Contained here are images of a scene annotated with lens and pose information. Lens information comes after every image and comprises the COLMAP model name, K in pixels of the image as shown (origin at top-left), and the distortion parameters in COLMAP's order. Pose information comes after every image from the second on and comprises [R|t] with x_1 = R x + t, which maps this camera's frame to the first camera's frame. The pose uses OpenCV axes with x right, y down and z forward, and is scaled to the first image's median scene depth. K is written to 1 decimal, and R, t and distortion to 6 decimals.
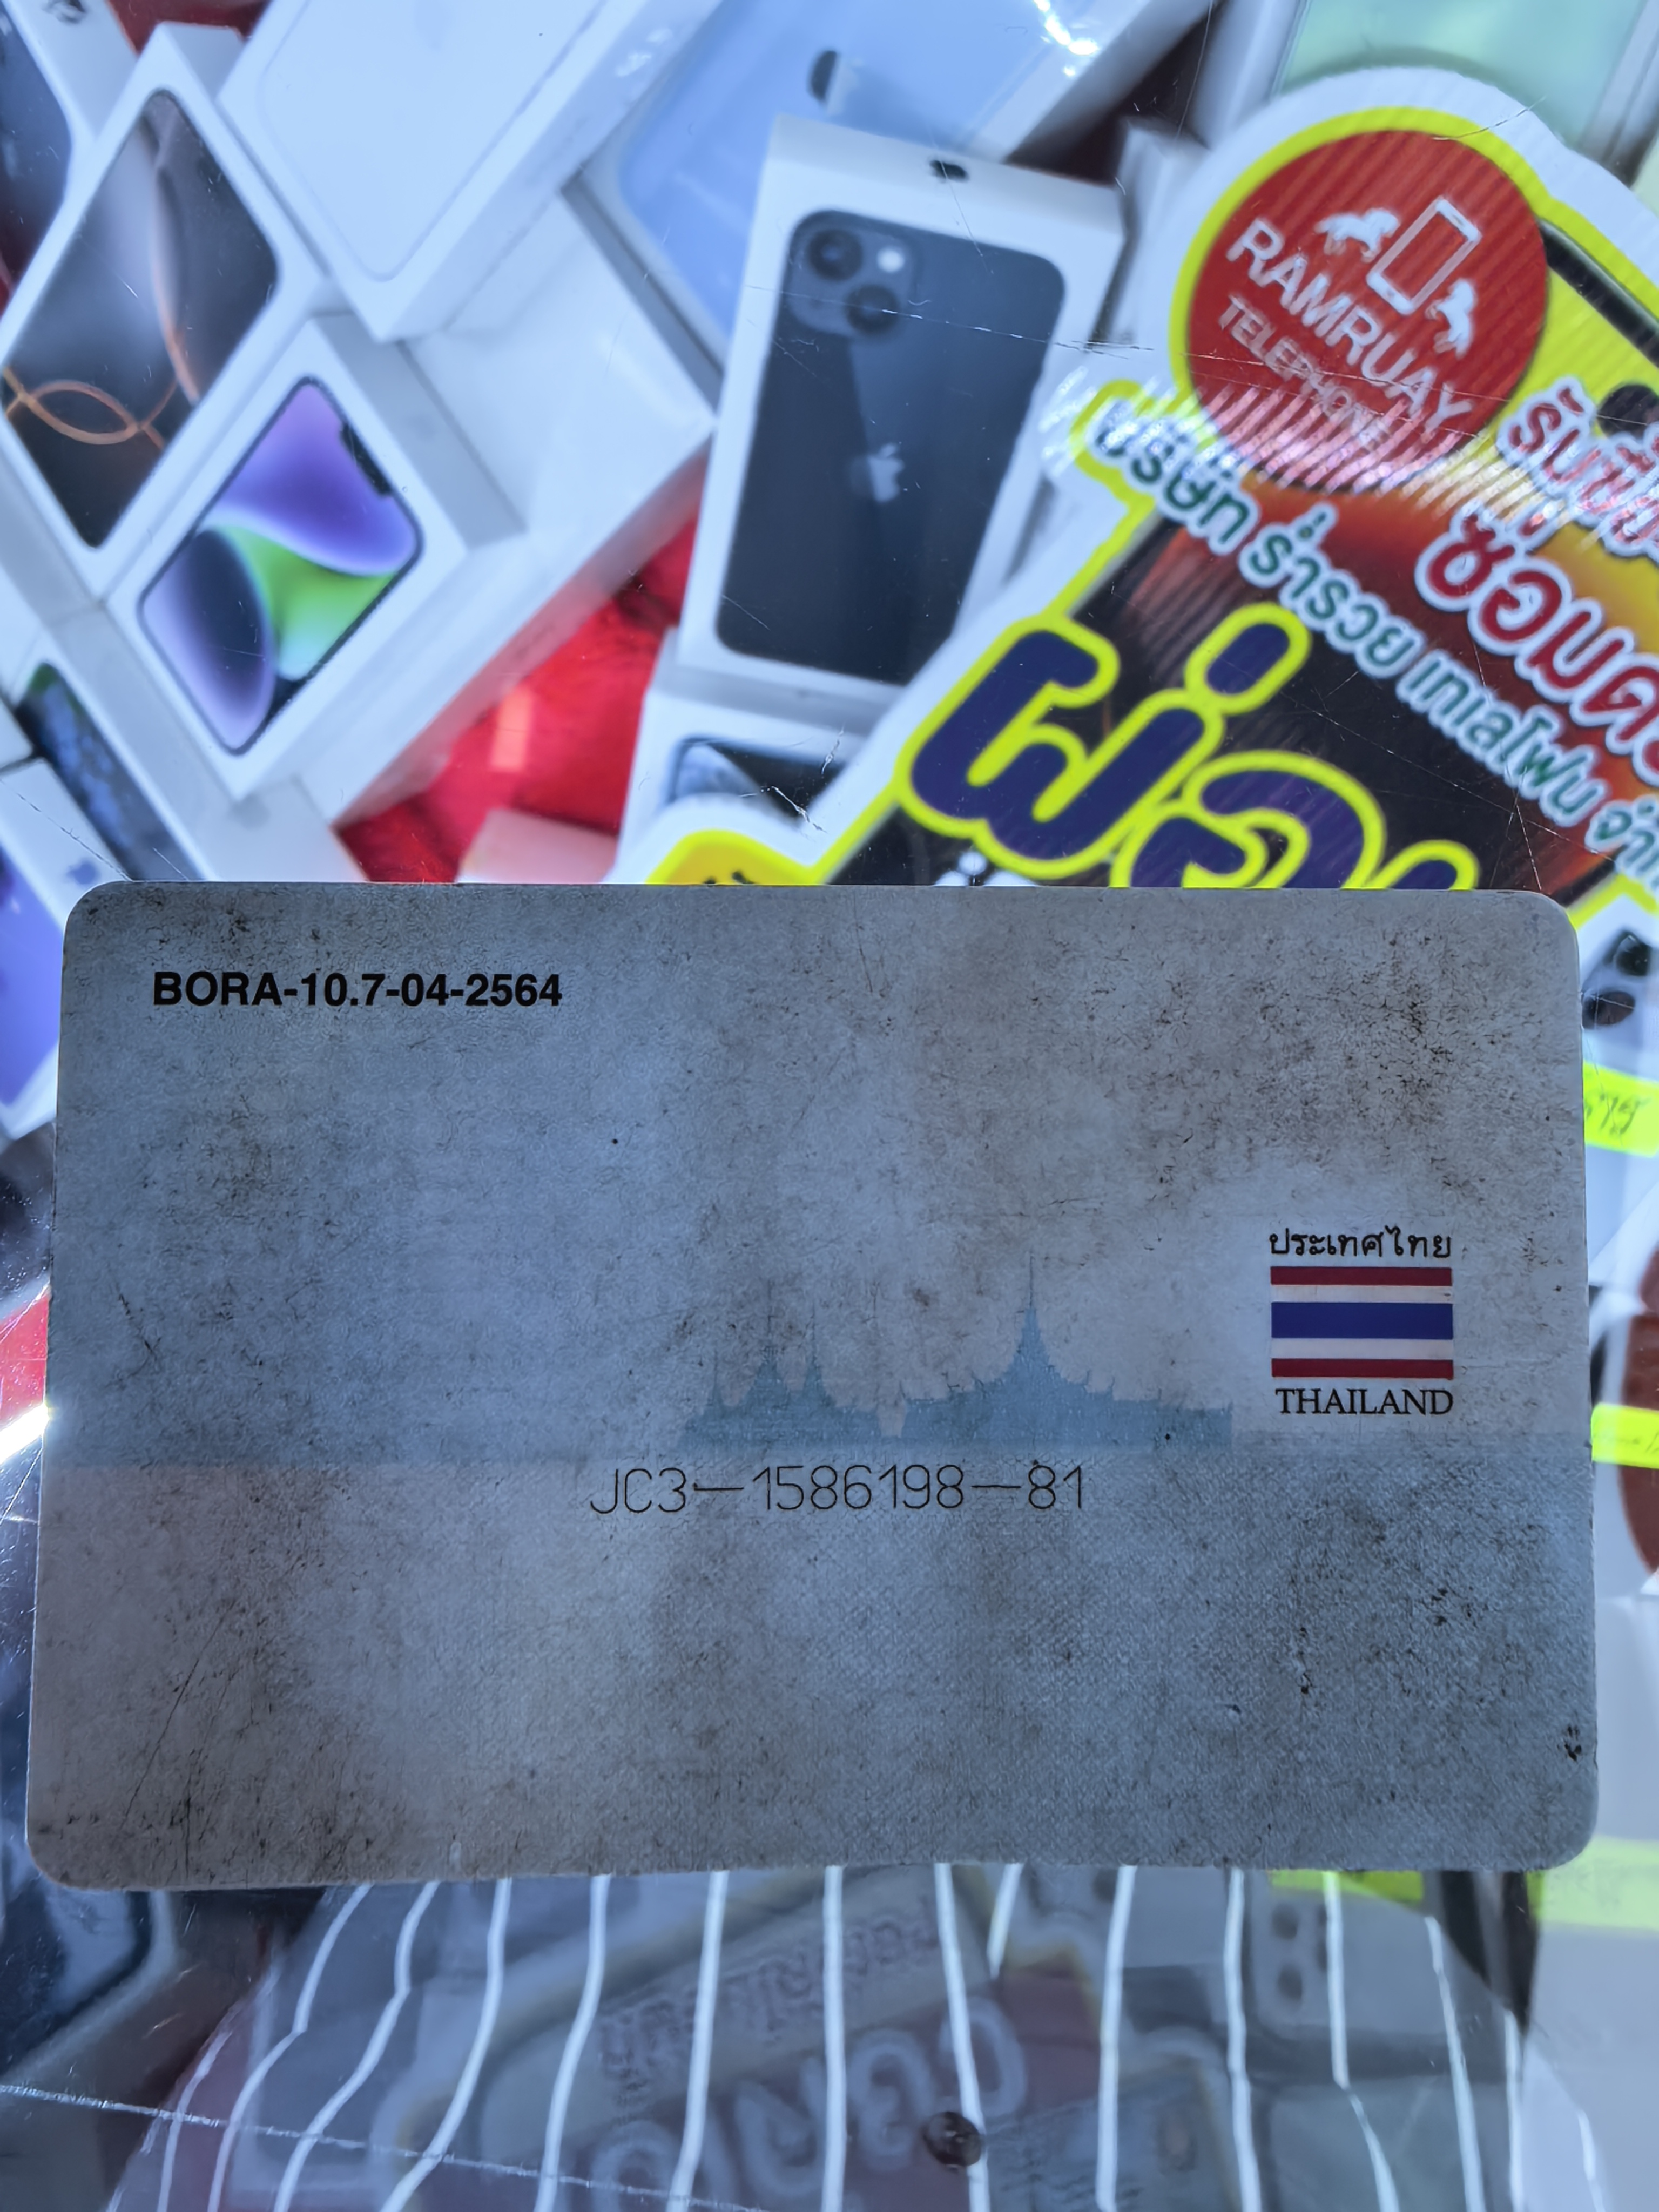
lens RADIAL K [[1564.1, 0, 829.5], [0, 1564.1, 1106.0], [0, 0, 1]] dist [-0.008586, -0.003695]
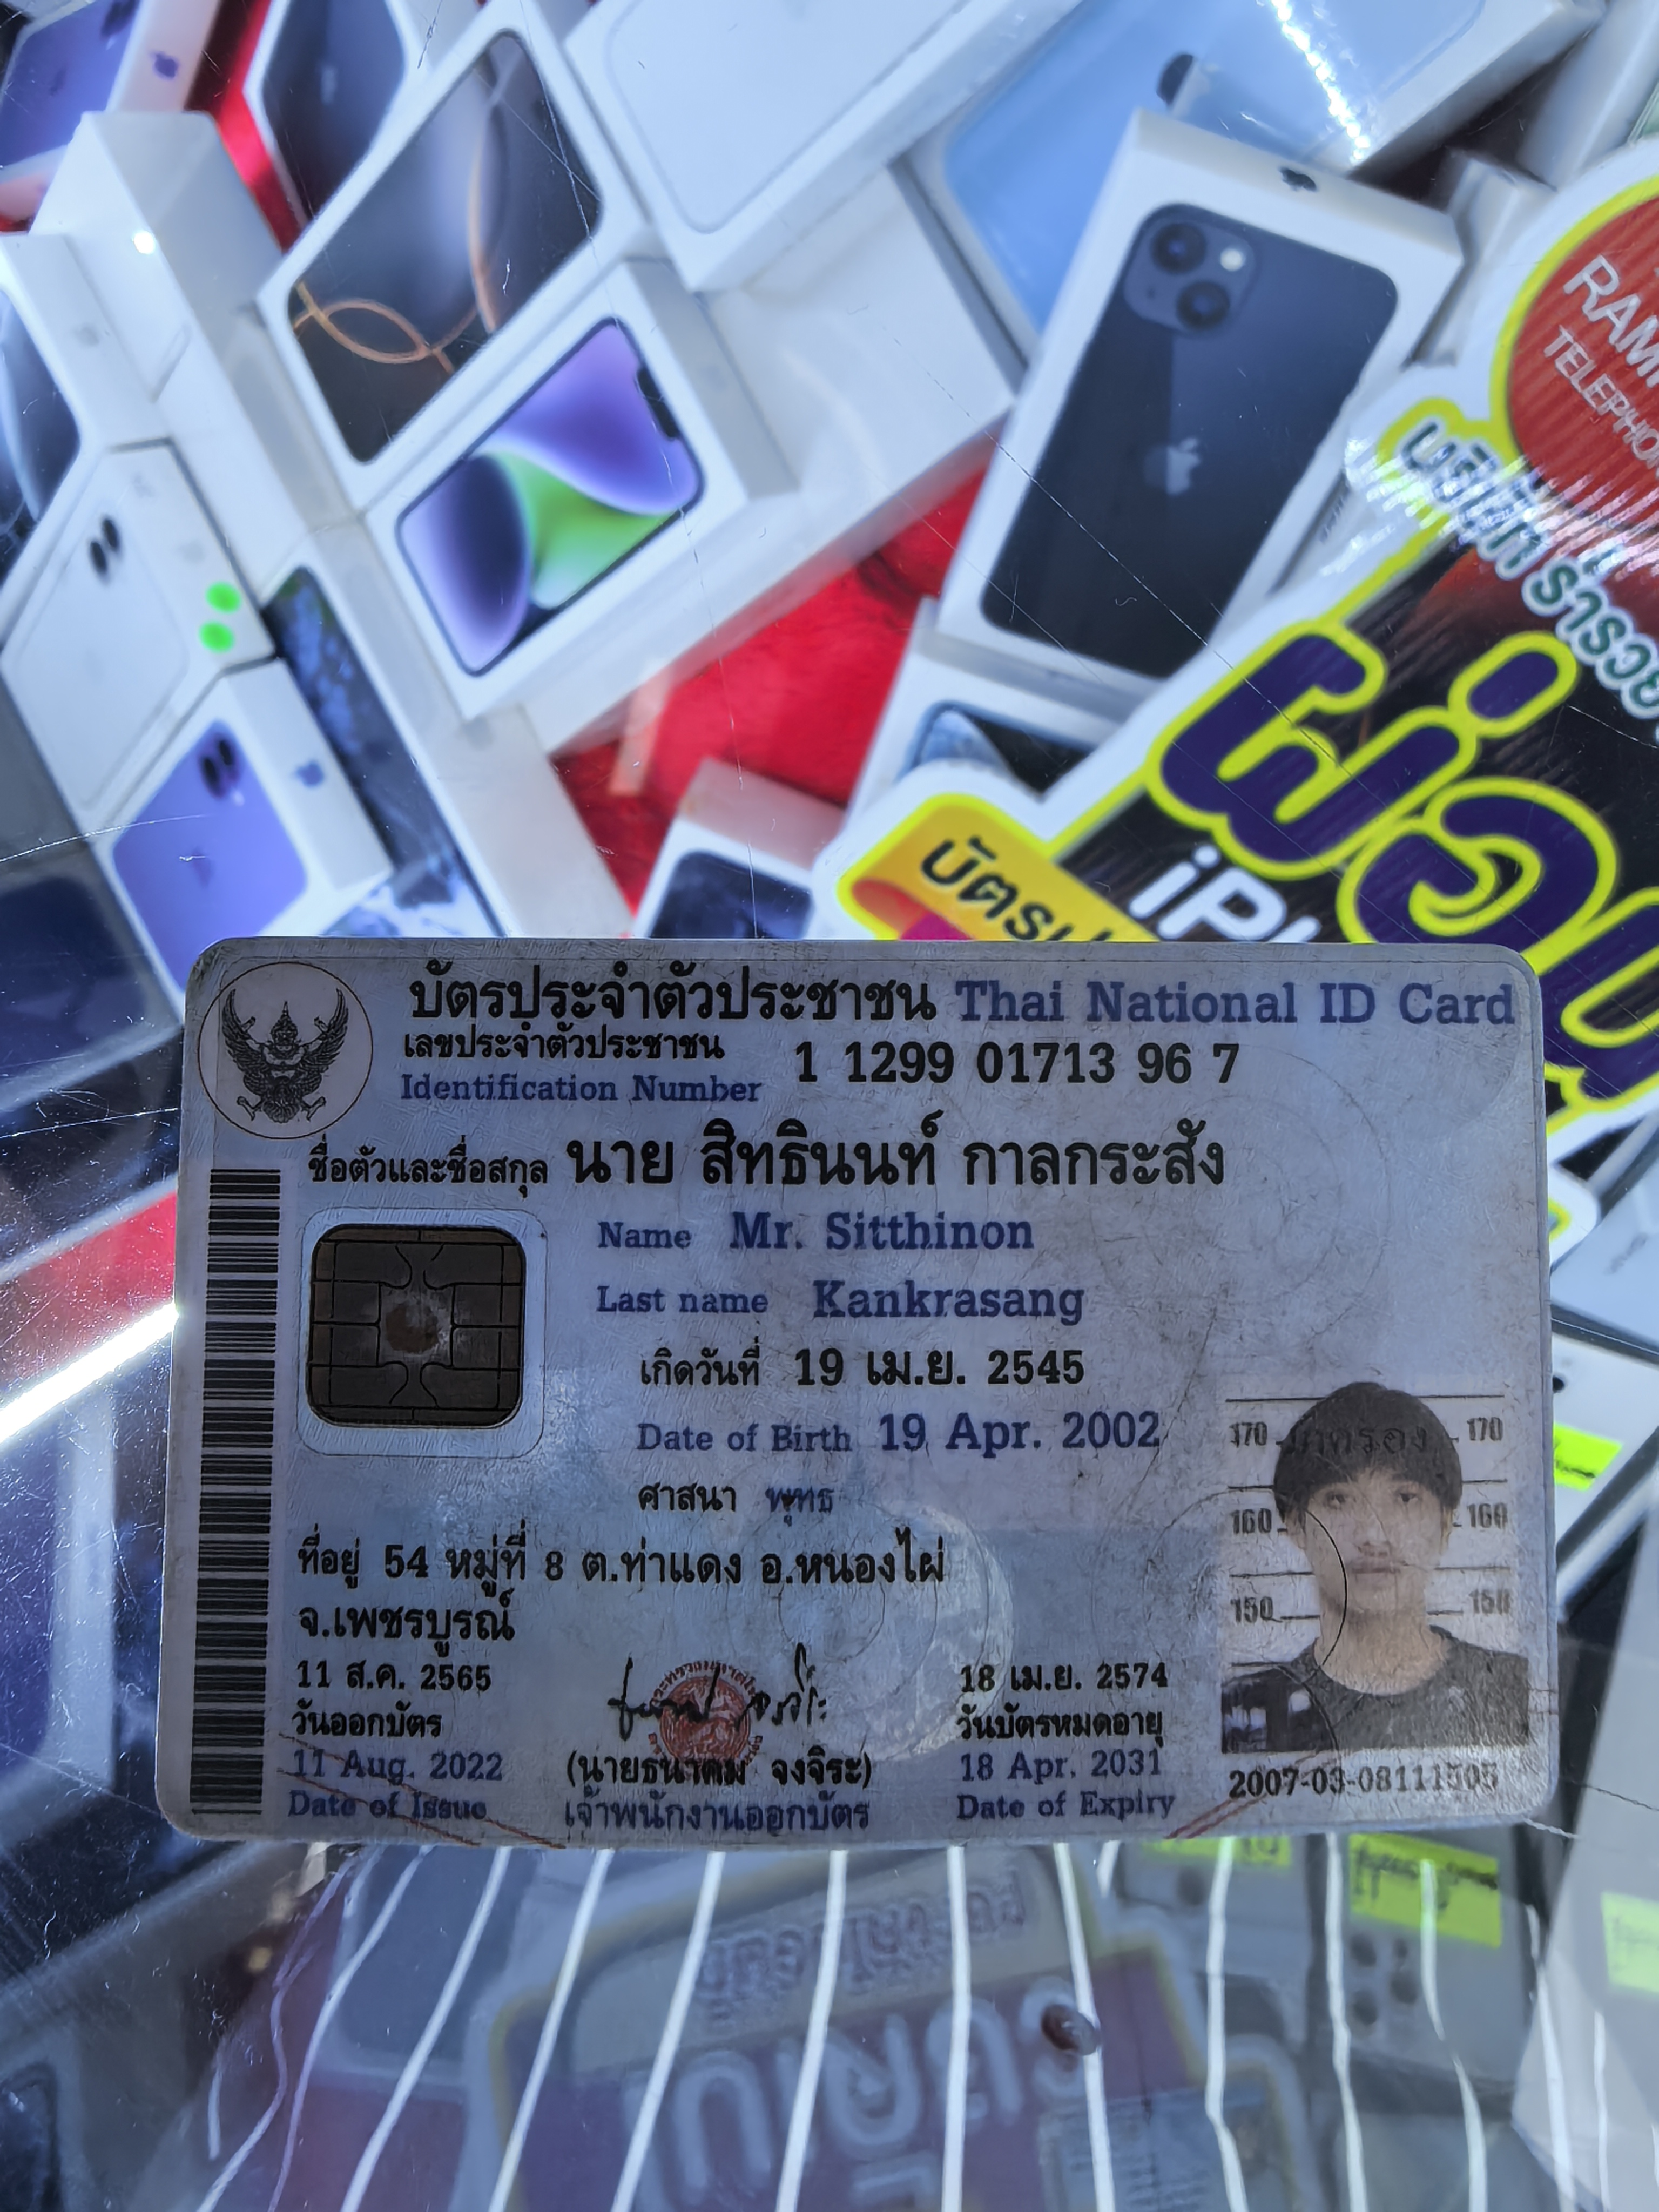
lens RADIAL K [[1569.1, 0, 818.6], [0, 1569.1, 1092.3], [0, 0, 1]] dist [-0.006902, -0.004589]
pose [[0.992325, 0.119253, -0.032701, -0.108062], [-0.119725, 0.992724, -0.012871, 0.041185], [0.030928, 0.016687, 0.999382, -0.026645]]
